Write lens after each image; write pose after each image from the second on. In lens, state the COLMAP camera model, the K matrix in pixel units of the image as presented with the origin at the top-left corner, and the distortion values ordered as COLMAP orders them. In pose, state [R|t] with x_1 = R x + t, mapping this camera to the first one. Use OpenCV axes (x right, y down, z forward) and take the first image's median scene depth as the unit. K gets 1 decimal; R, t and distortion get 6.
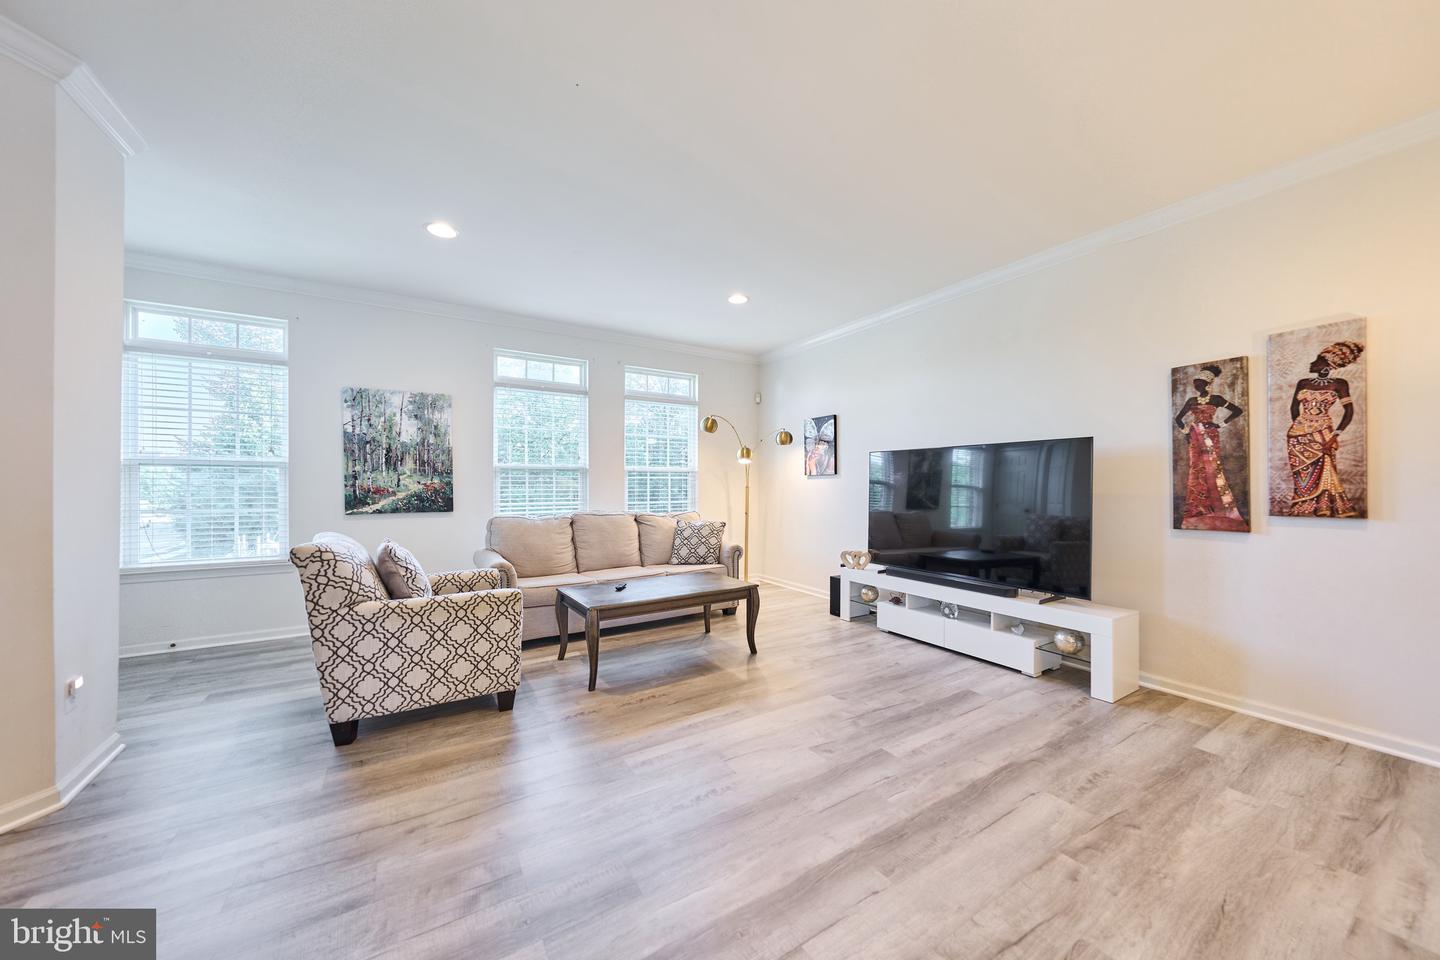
lens RADIAL K [[493.7, 0, 720.7], [0, 493.7, 483.1], [0, 0, 1]] dist [-0.004315, 0.000812]
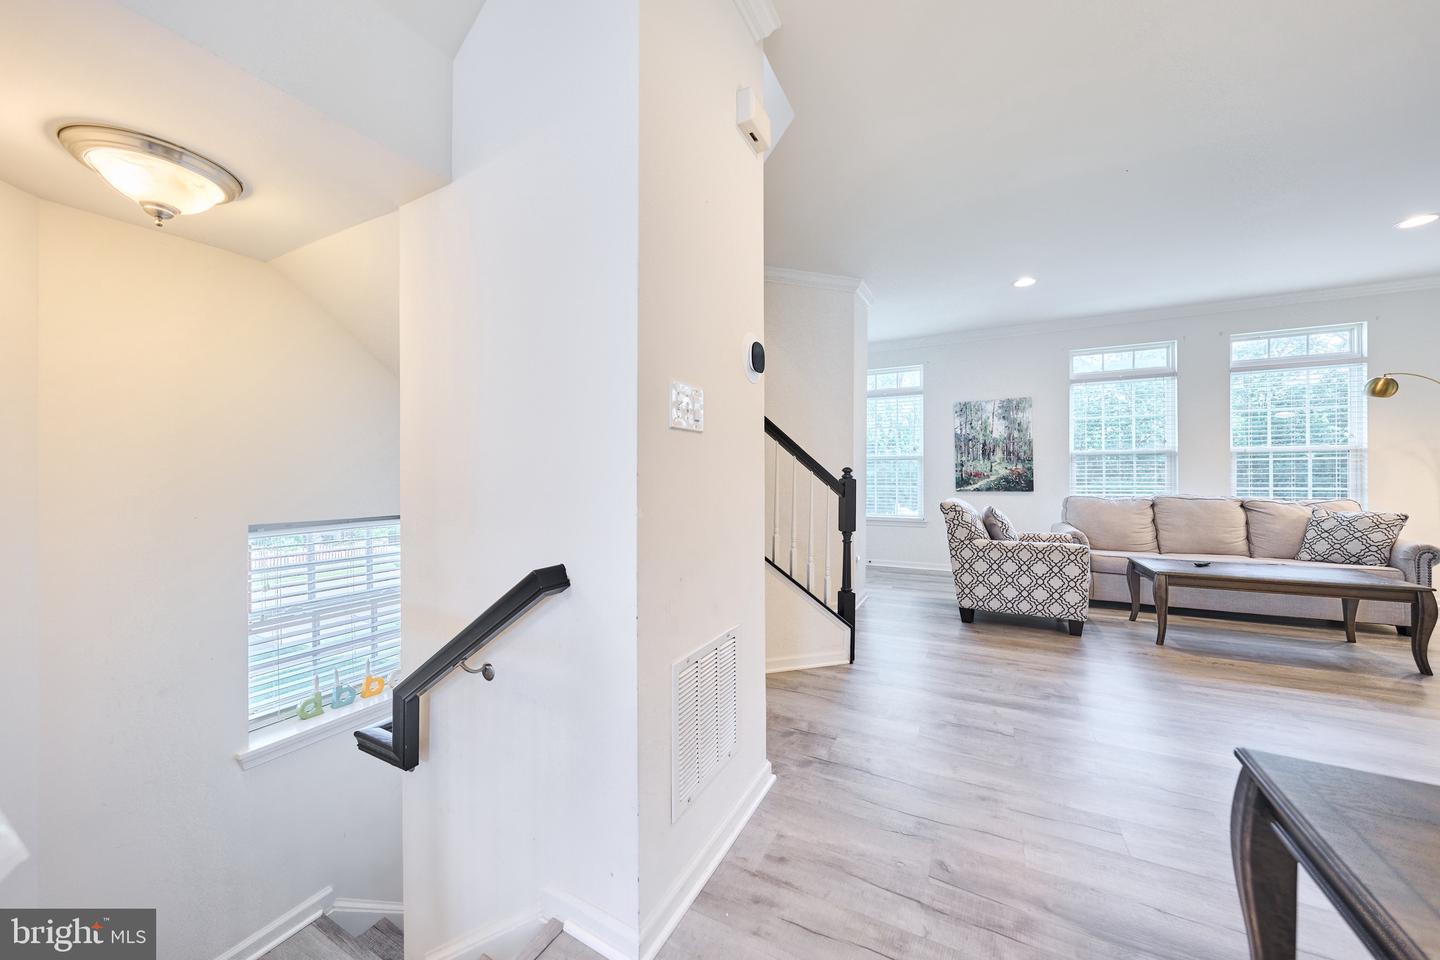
lens RADIAL K [[493.7, 0, 726.8], [0, 493.7, 478.7], [0, 0, 1]] dist [-0.004315, 0.000812]
pose [[0.496400, 0.002103, -0.868091, 0.155154], [0.005249, 0.999972, 0.005424, 0.016258], [0.868078, -0.007249, 0.496375, -0.293494]]
